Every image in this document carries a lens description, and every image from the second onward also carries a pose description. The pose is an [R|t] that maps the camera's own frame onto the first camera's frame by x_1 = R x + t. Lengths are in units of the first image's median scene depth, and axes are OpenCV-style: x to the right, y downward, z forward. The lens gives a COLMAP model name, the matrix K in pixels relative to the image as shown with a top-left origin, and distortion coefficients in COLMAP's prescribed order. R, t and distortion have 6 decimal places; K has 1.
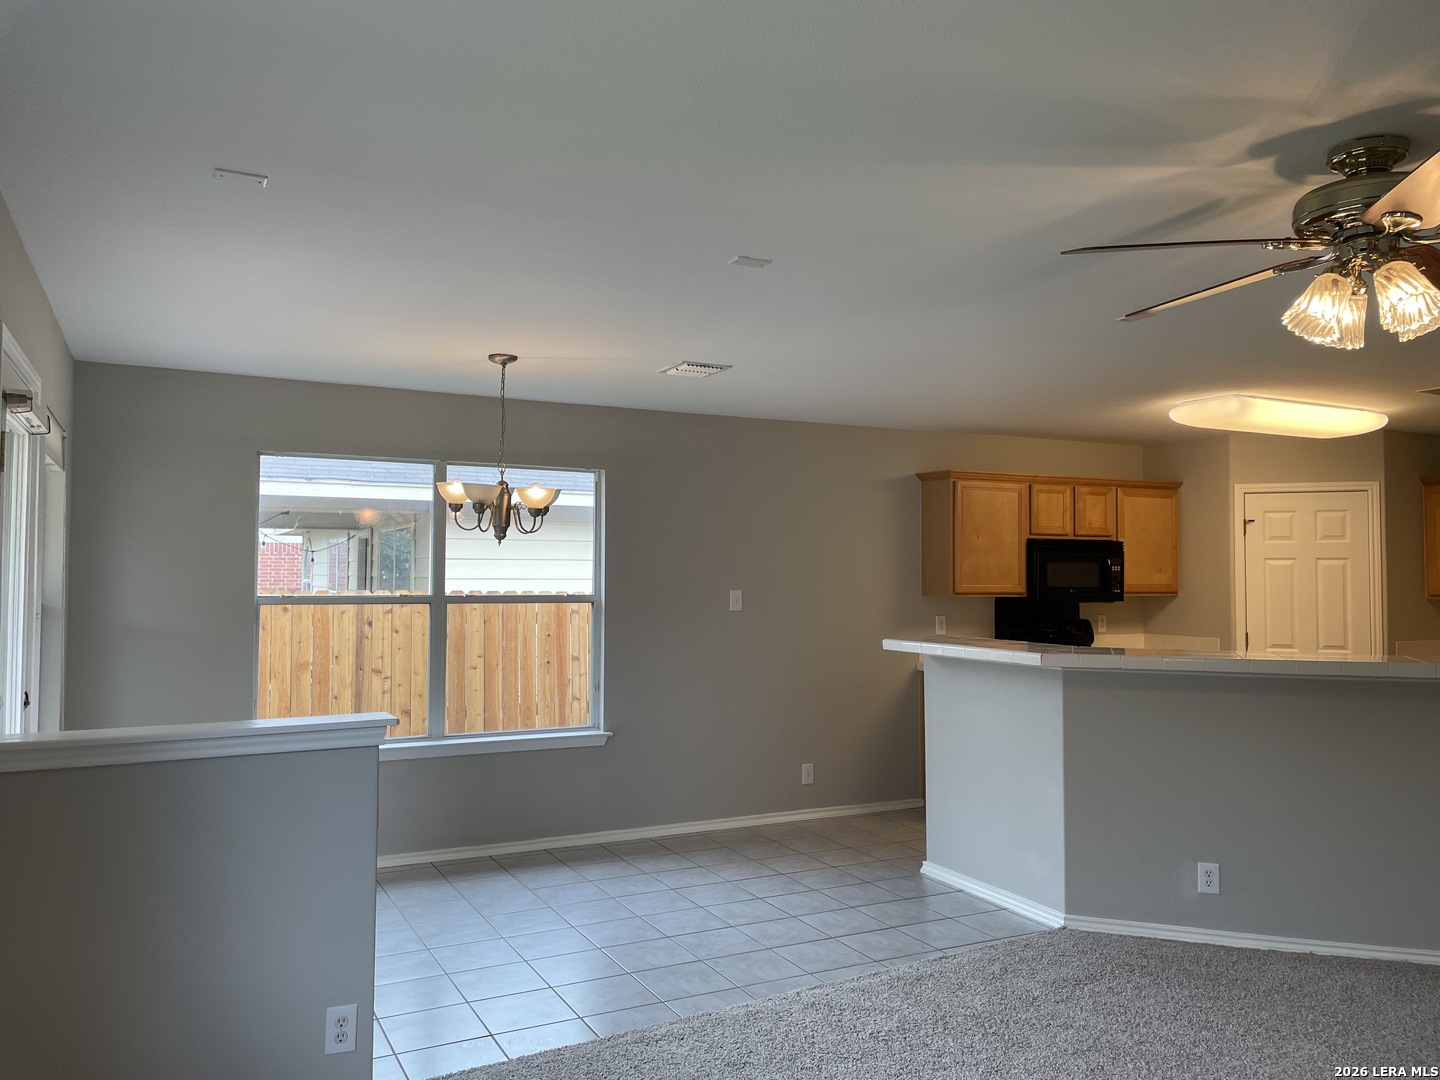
lens RADIAL K [[1081.9, 0, 711.3], [0, 1081.9, 535.9], [0, 0, 1]] dist [0.095472, -0.125739]
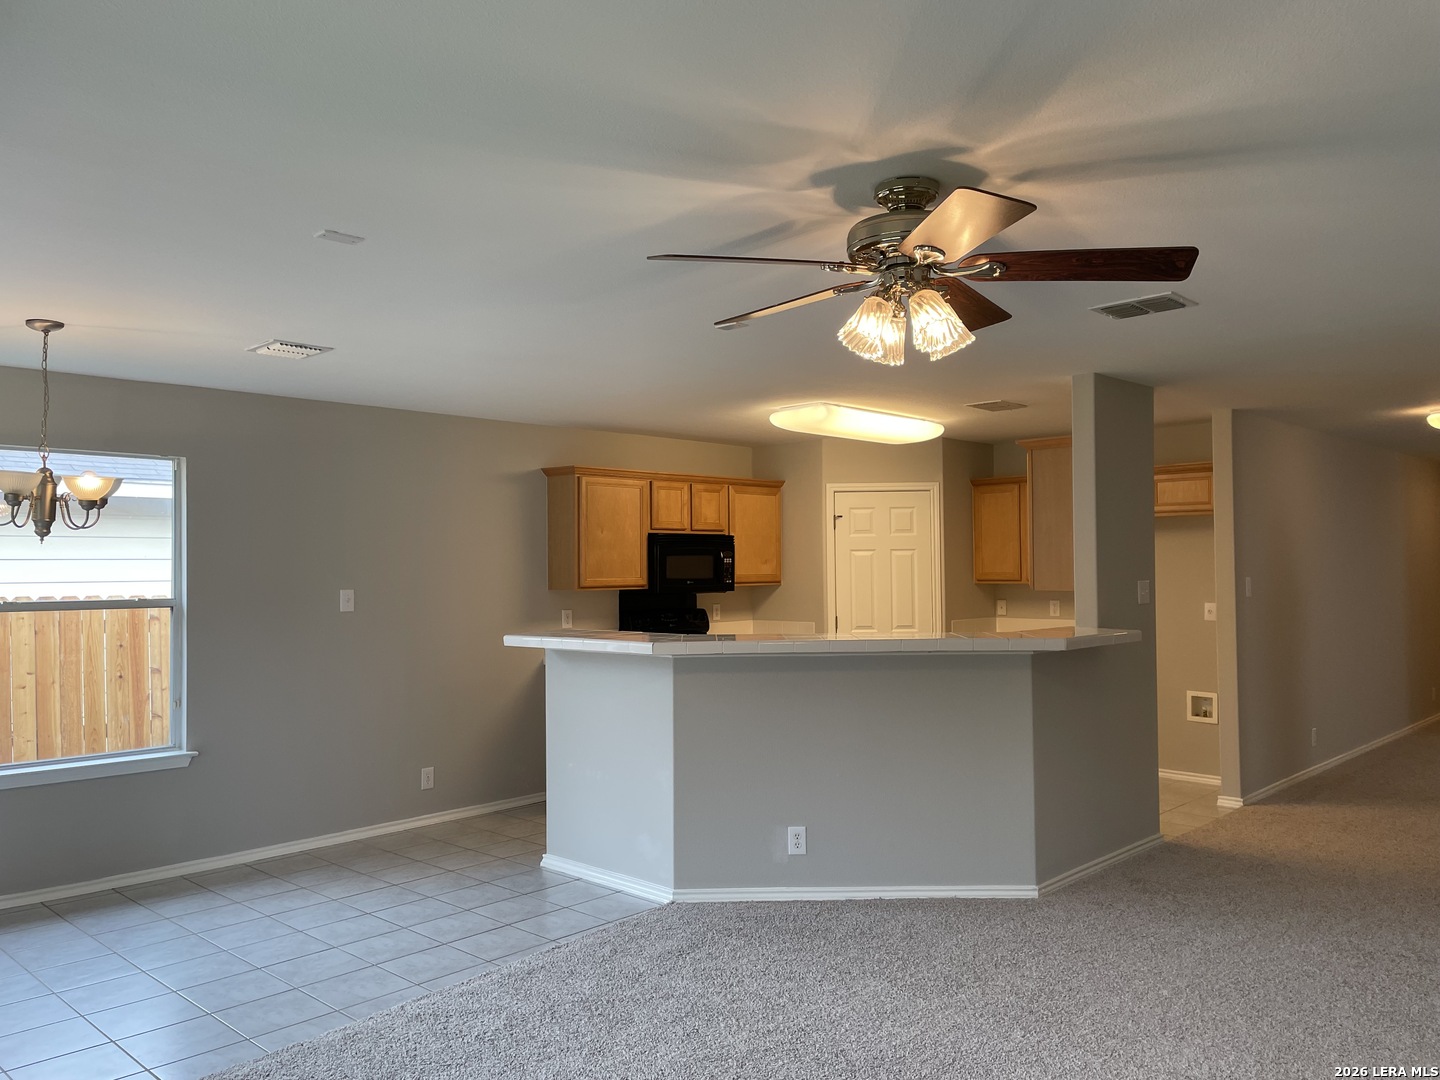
lens RADIAL K [[1081.9, 0, 734.0], [0, 1081.9, 543.1], [0, 0, 1]] dist [0.094504, -0.122366]
pose [[0.940439, -0.006973, 0.339890, 0.019532], [0.003157, 0.999926, 0.011778, 0.000219], [-0.339947, -0.010004, 0.940391, -0.000924]]
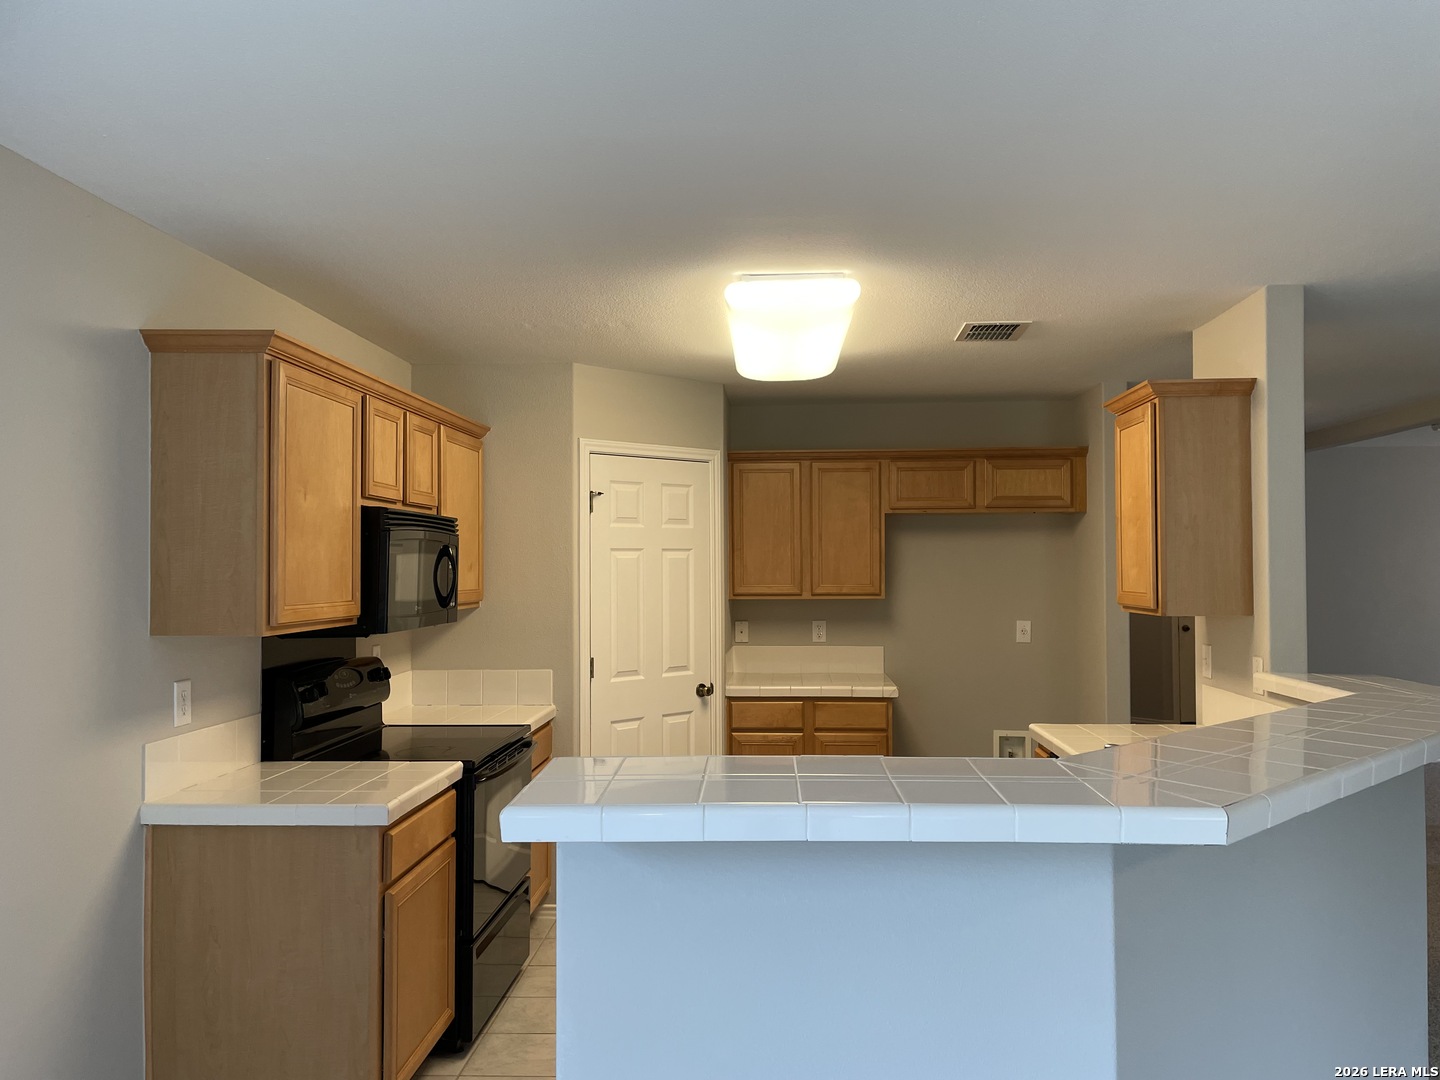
lens RADIAL K [[1082.4, 0, 731.7], [0, 1082.4, 530.7], [0, 0, 1]] dist [0.096191, -0.122417]
pose [[0.474854, 0.022029, 0.879789, -0.081868], [-0.024877, 0.999623, -0.011603, 0.020077], [-0.879713, -0.016377, 0.475223, 0.794914]]
